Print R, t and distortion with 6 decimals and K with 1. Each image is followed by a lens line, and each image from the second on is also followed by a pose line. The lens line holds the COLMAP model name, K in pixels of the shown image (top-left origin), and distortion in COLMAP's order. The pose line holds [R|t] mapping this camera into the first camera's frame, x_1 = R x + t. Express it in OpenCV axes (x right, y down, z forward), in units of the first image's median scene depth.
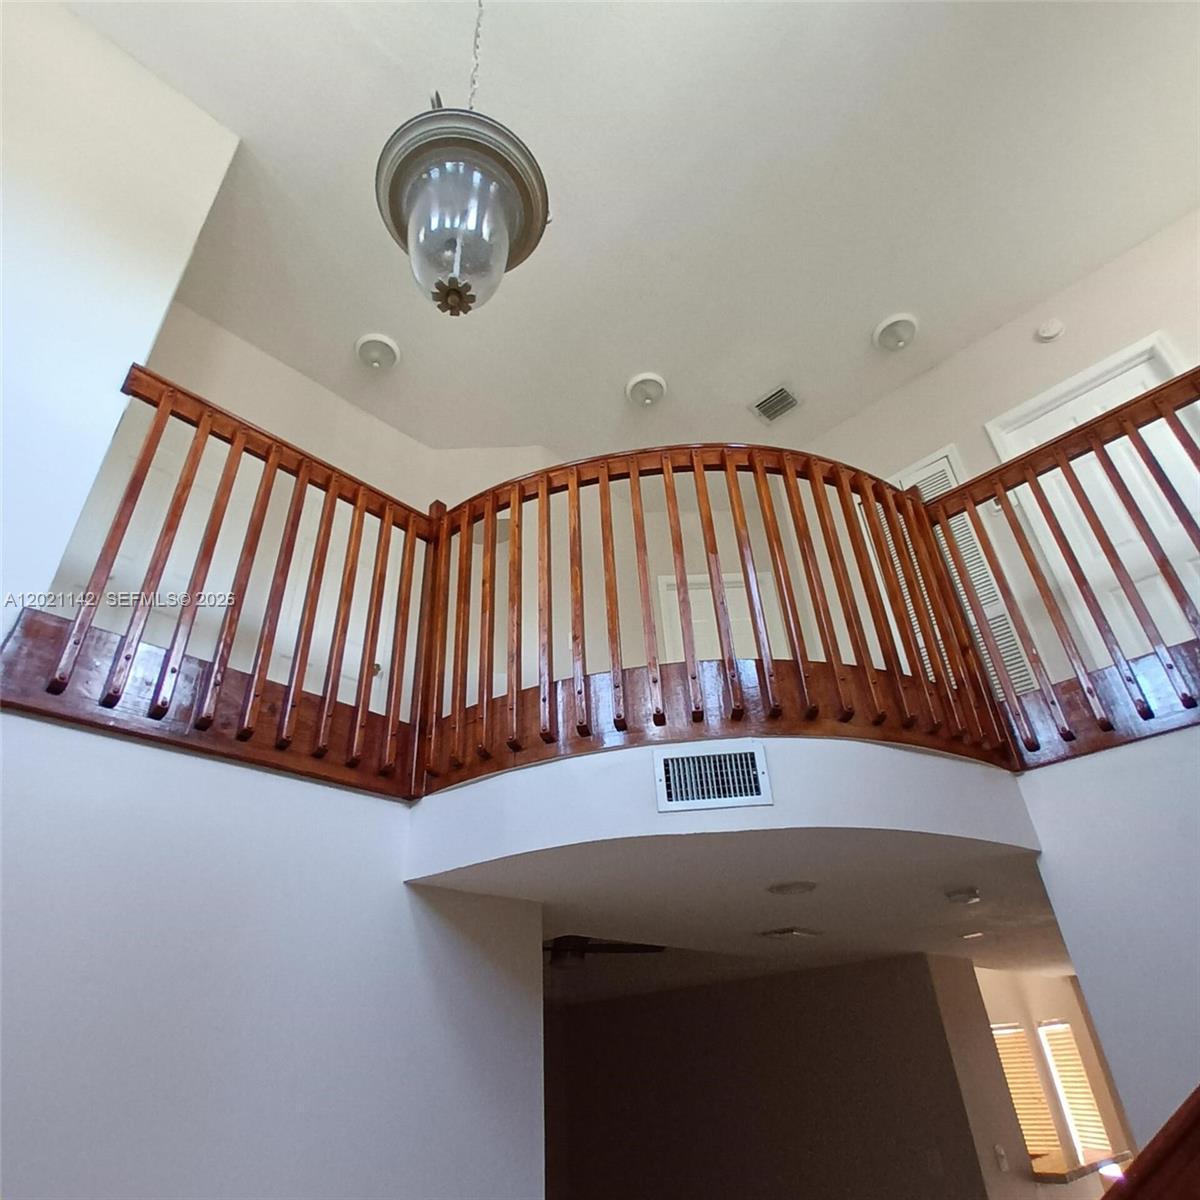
lens RADIAL K [[738.5, 0, 600.3], [0, 738.5, 606.6], [0, 0, 1]] dist [-0.003278, 0.004405]
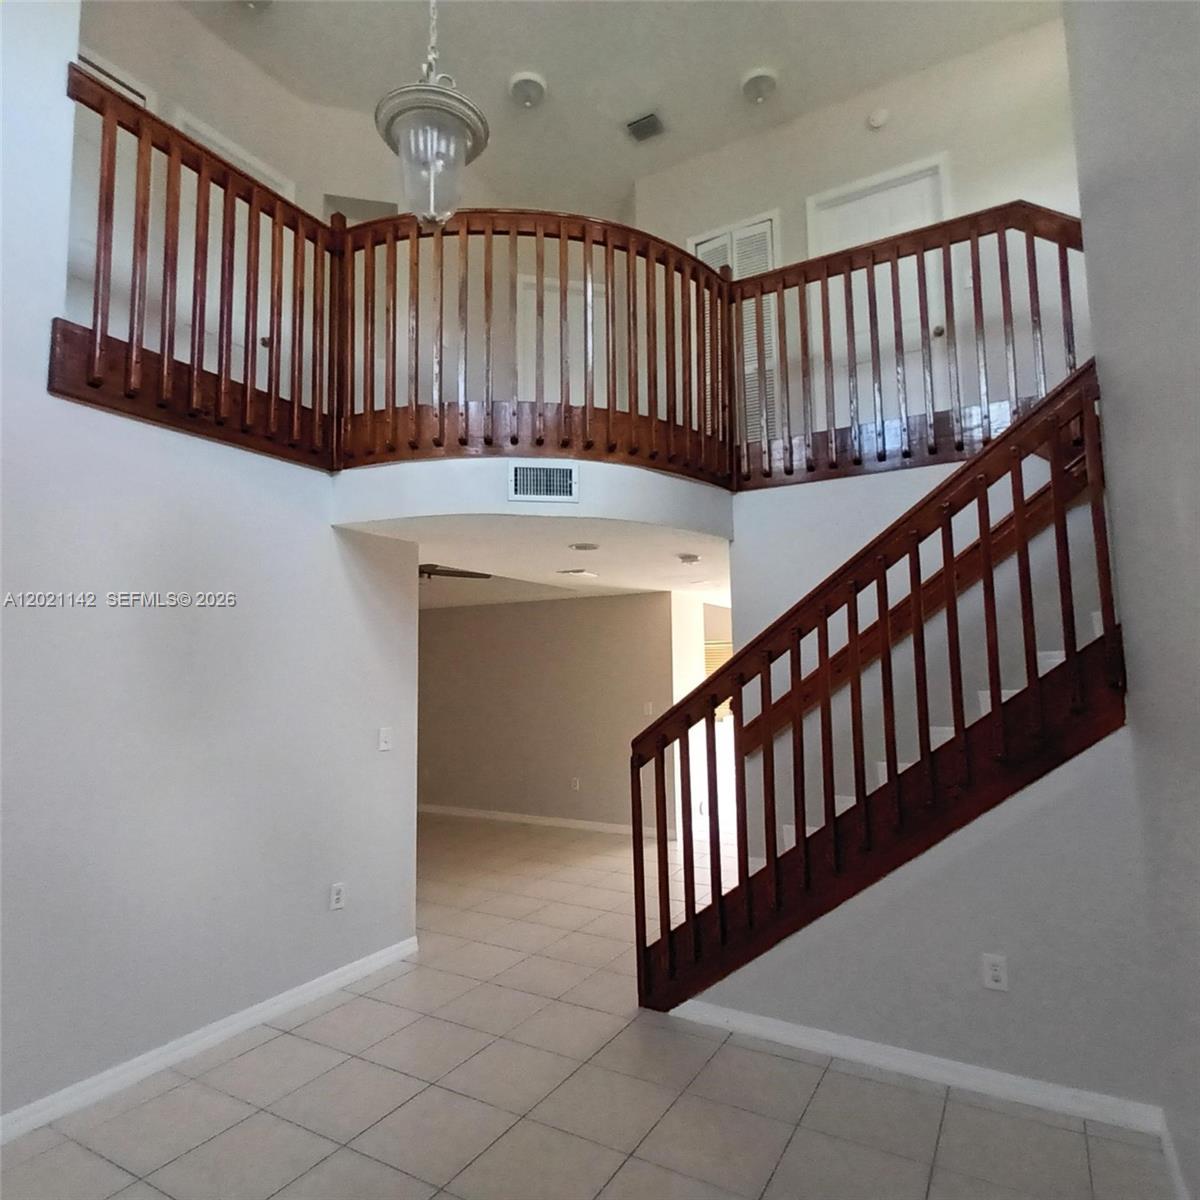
lens RADIAL K [[738.5, 0, 600.3], [0, 738.5, 606.6], [0, 0, 1]] dist [-0.003278, 0.004405]
pose [[0.967757, 0.057425, 0.245254, -0.096463], [-0.163015, 0.885053, 0.436014, -0.223918], [-0.192025, -0.461935, 0.865877, -0.479582]]
